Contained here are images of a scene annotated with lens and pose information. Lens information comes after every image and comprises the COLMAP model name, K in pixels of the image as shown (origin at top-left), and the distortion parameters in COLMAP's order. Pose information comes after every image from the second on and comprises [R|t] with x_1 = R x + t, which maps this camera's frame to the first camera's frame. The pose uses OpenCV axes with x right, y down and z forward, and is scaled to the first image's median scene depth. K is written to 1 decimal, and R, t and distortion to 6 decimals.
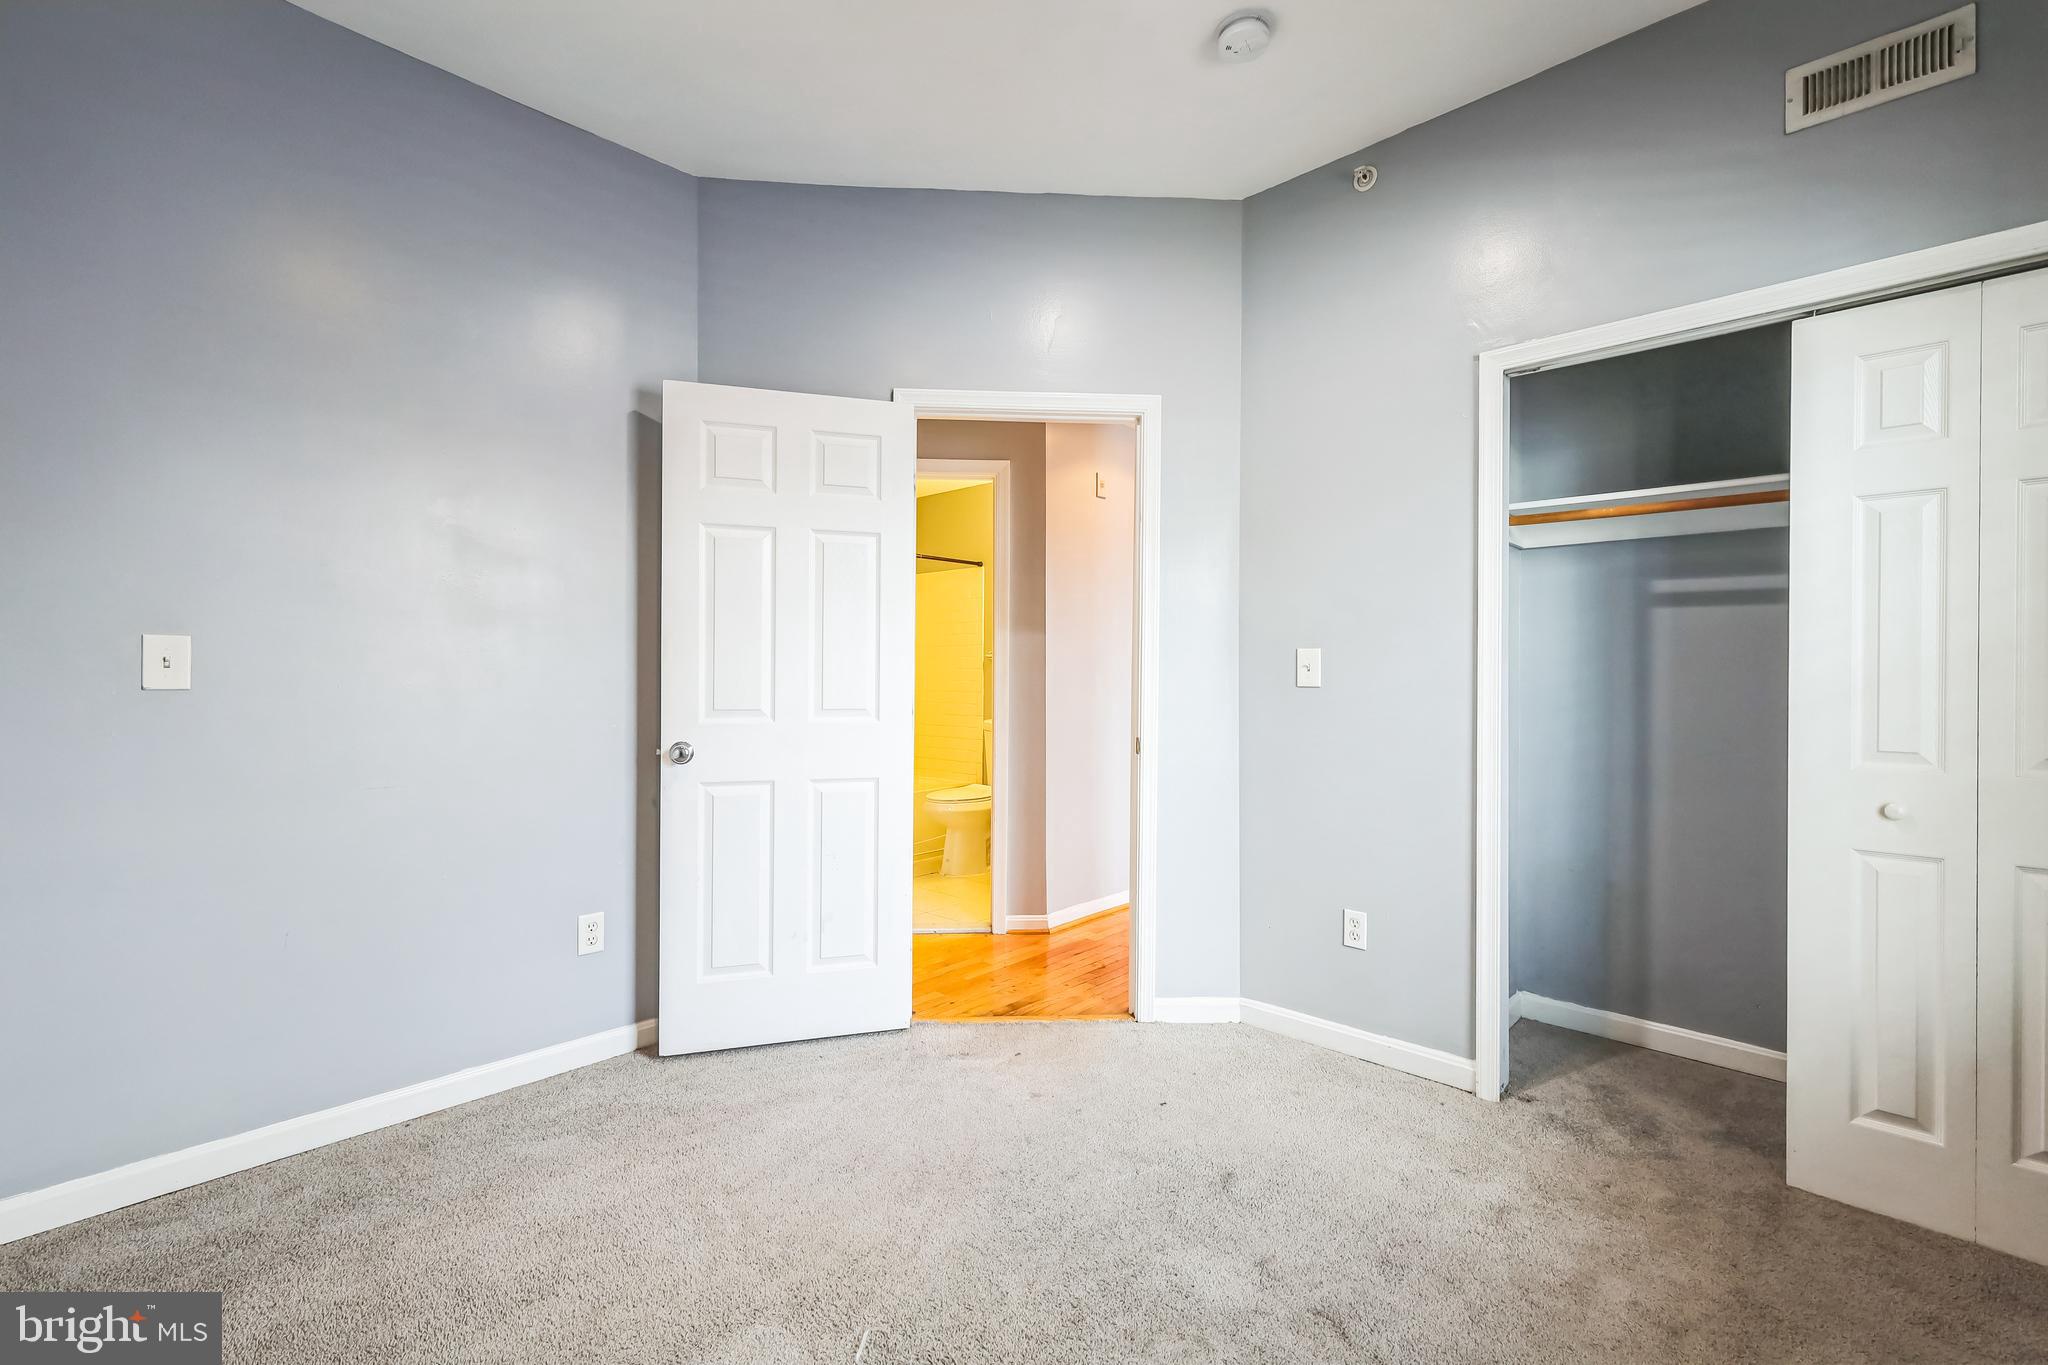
lens RADIAL K [[893.5, 0, 1024.0], [0, 893.5, 682.5], [0, 0, 1]] dist [0.002499, 0.000030]
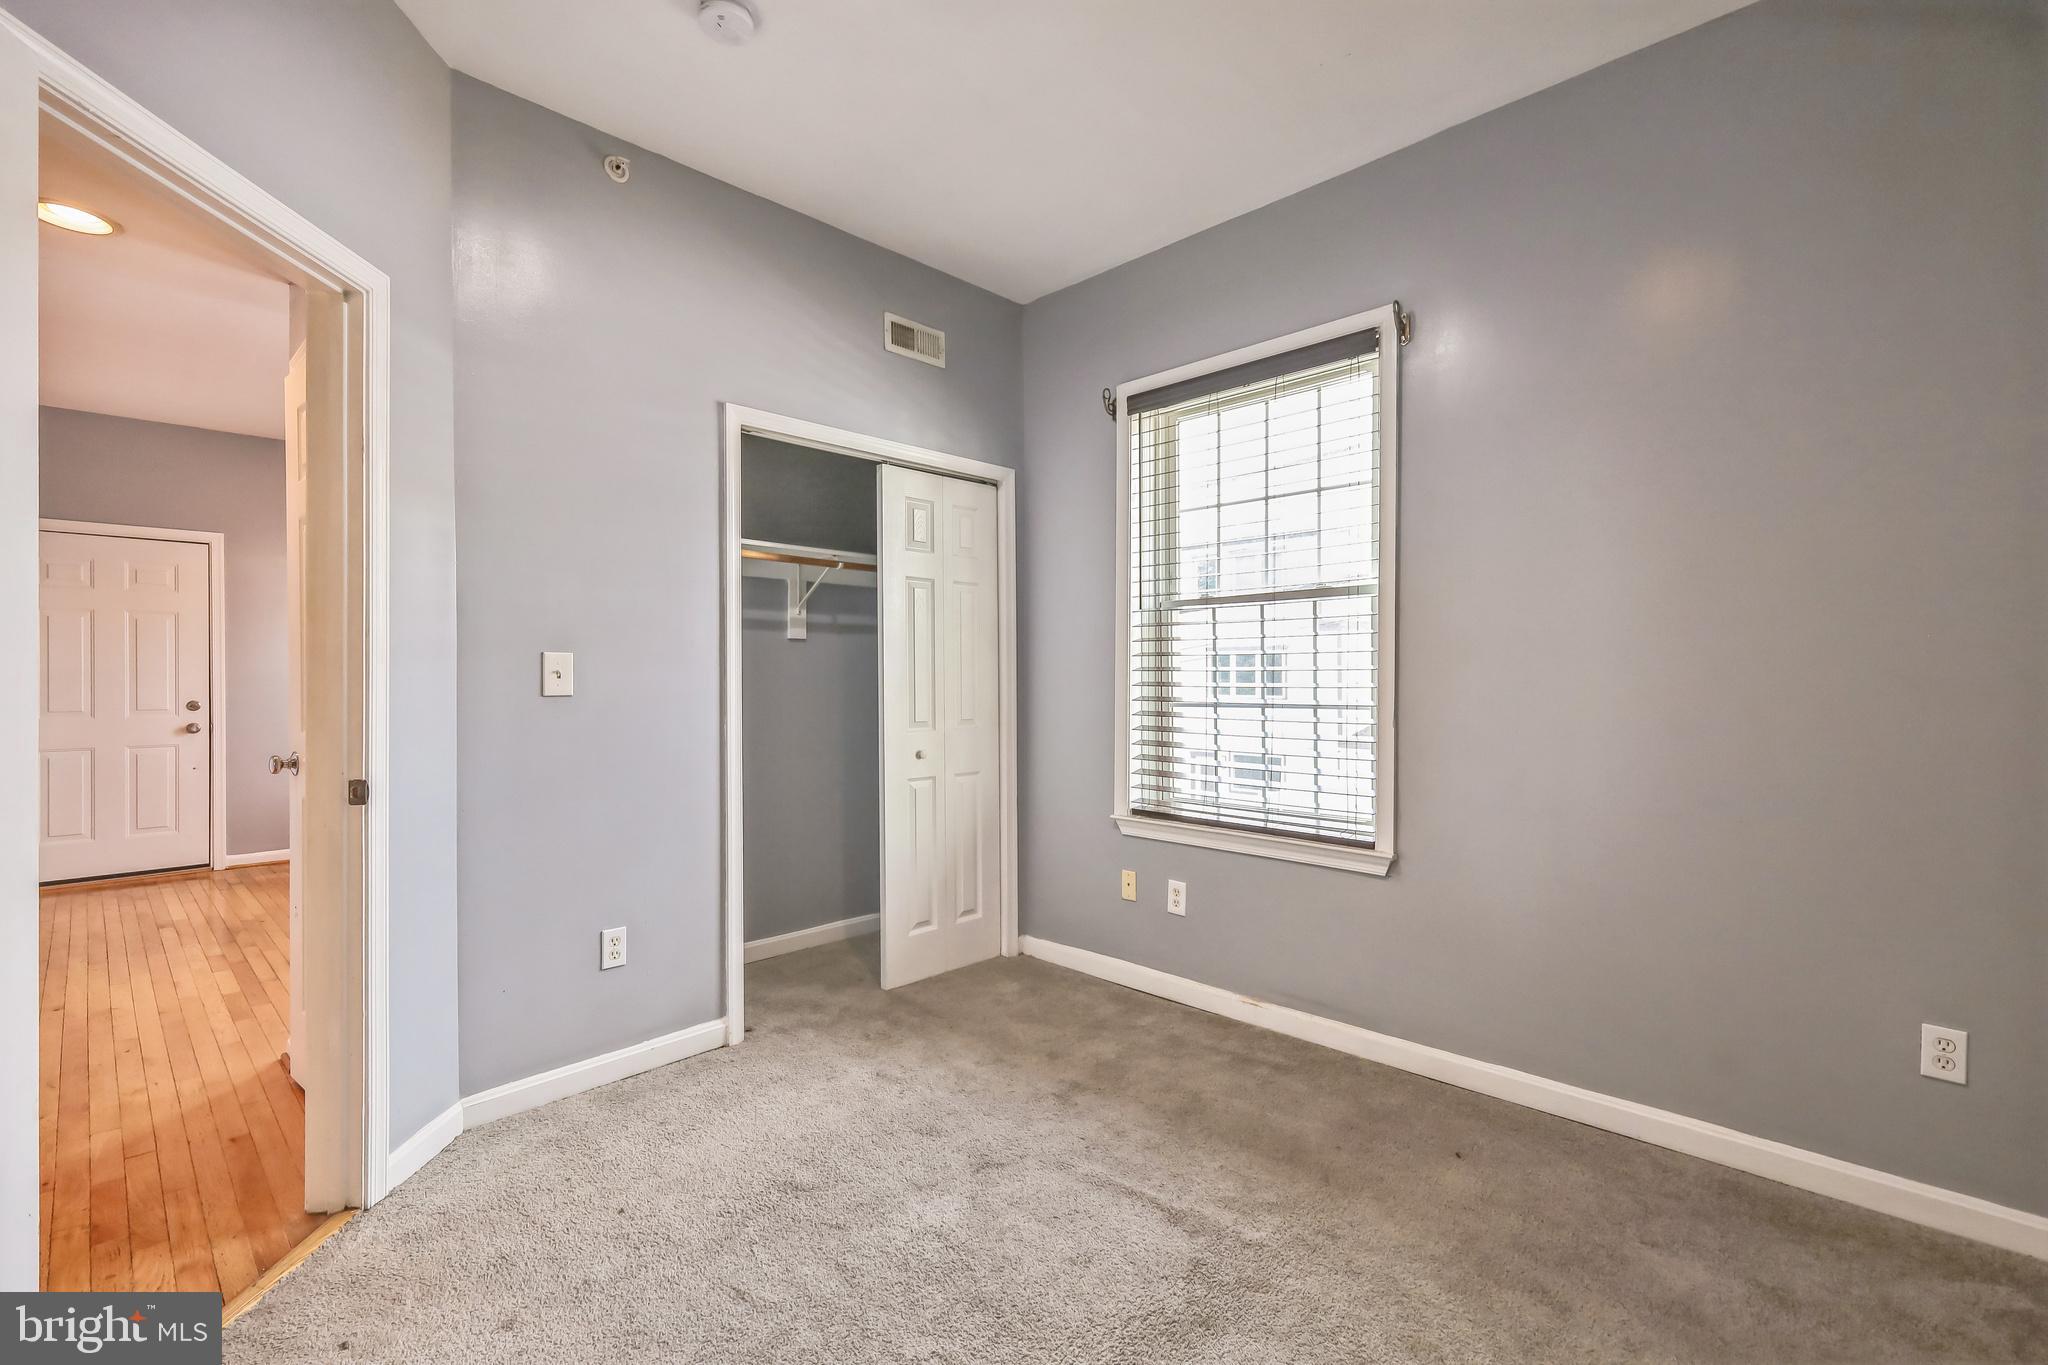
lens RADIAL K [[889.6, 0, 1024.9], [0, 889.6, 679.6], [0, 0, 1]] dist [0.001426, 0.000062]
pose [[-0.006612, -0.007486, 0.999950, -0.760194], [0.012066, 0.999899, 0.007566, -0.016340], [-0.999905, 0.012115, -0.006521, 0.736996]]
